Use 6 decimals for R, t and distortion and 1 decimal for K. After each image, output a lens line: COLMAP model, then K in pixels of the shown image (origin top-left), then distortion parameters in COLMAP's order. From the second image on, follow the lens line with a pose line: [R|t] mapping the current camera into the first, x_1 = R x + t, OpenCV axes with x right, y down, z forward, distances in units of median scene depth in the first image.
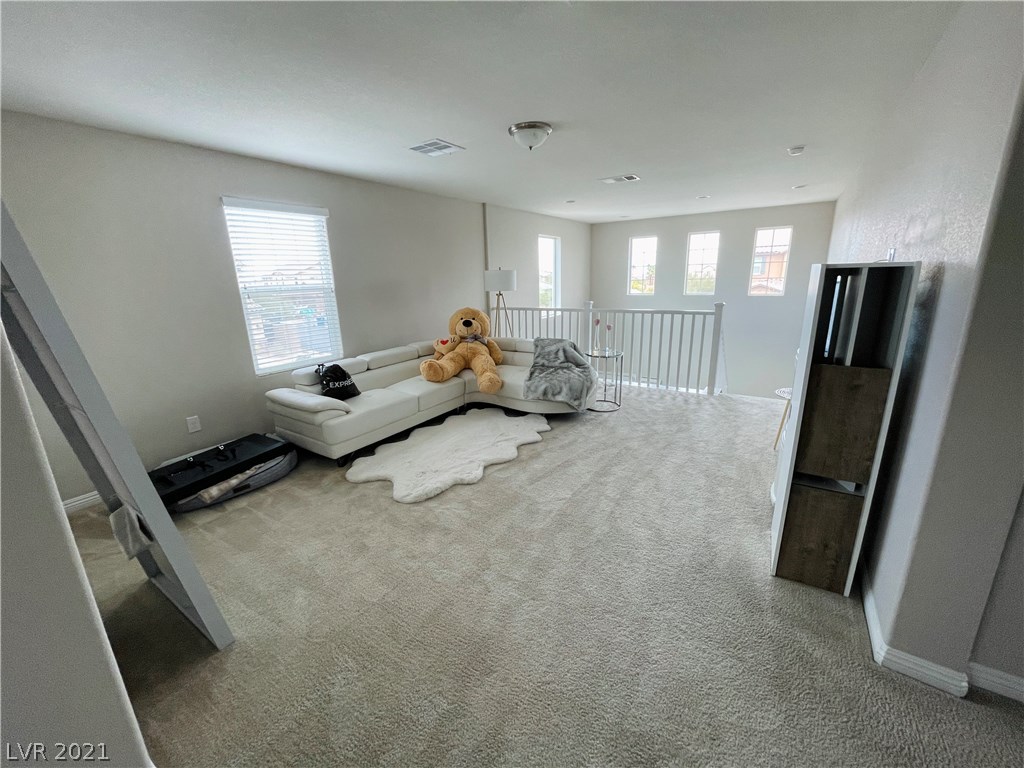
lens RADIAL K [[412.2, 0, 509.7], [0, 412.2, 384.0], [0, 0, 1]] dist [-0.001900, -0.000673]
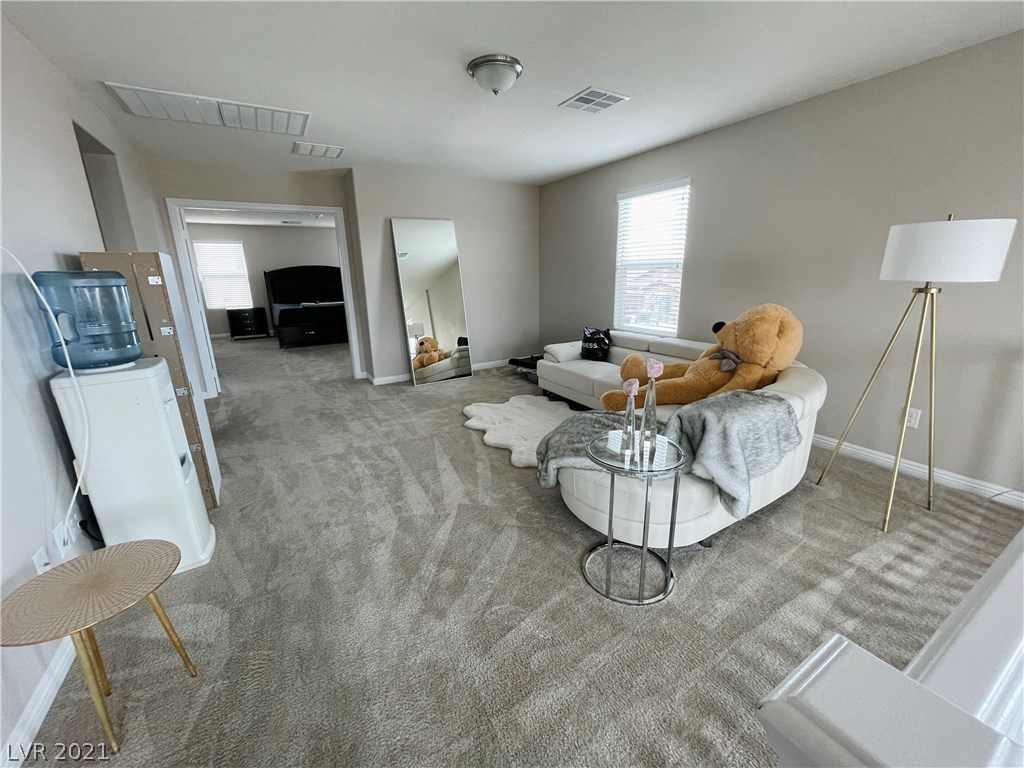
lens RADIAL K [[412.2, 0, 509.7], [0, 412.2, 384.0], [0, 0, 1]] dist [-0.001900, -0.000673]
pose [[-0.444557, 0.274436, -0.852674, 0.762470], [-0.199657, 0.897605, 0.392992, -0.334762], [0.873216, 0.344950, -0.344244, 1.301888]]
